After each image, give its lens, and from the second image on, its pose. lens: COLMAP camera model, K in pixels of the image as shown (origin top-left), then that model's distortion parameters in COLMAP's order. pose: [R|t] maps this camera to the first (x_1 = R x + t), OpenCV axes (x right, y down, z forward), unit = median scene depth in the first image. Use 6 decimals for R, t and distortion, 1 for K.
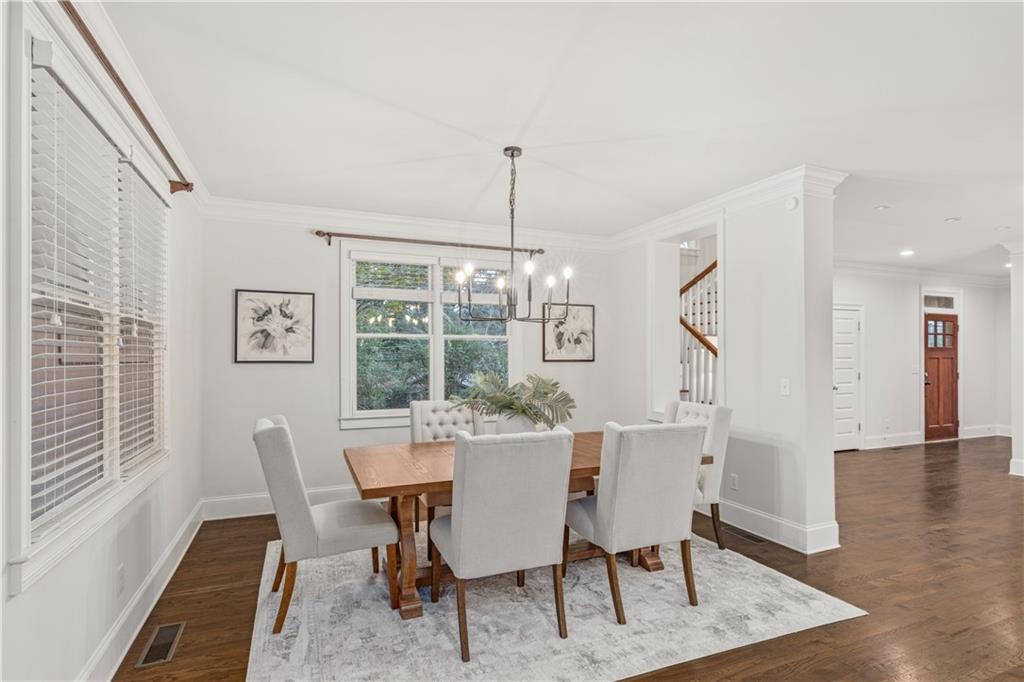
lens RADIAL K [[513.4, 0, 511.9], [0, 513.4, 346.8], [0, 0, 1]] dist [-0.004209, -0.000242]
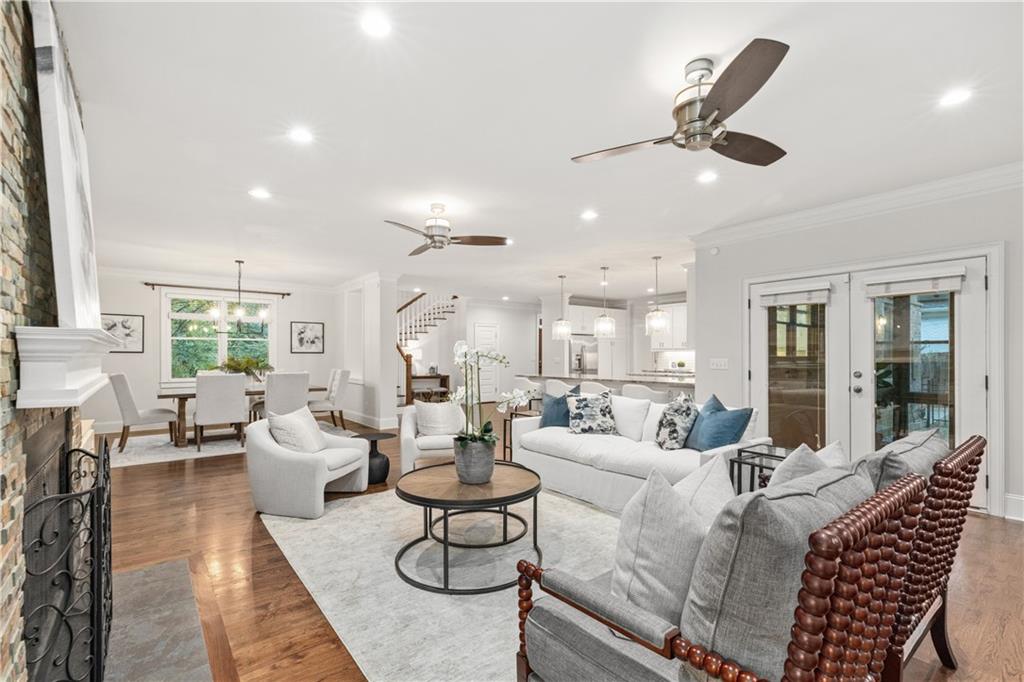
lens RADIAL K [[461.0, 0, 511.4], [0, 461.0, 349.9], [0, 0, 1]] dist [0.001413, 0.000361]
pose [[0.962056, 0.002359, 0.272841, 0.433879], [-0.003873, 0.999980, 0.005013, 0.007082], [-0.272823, -0.005879, 0.962046, -0.959118]]
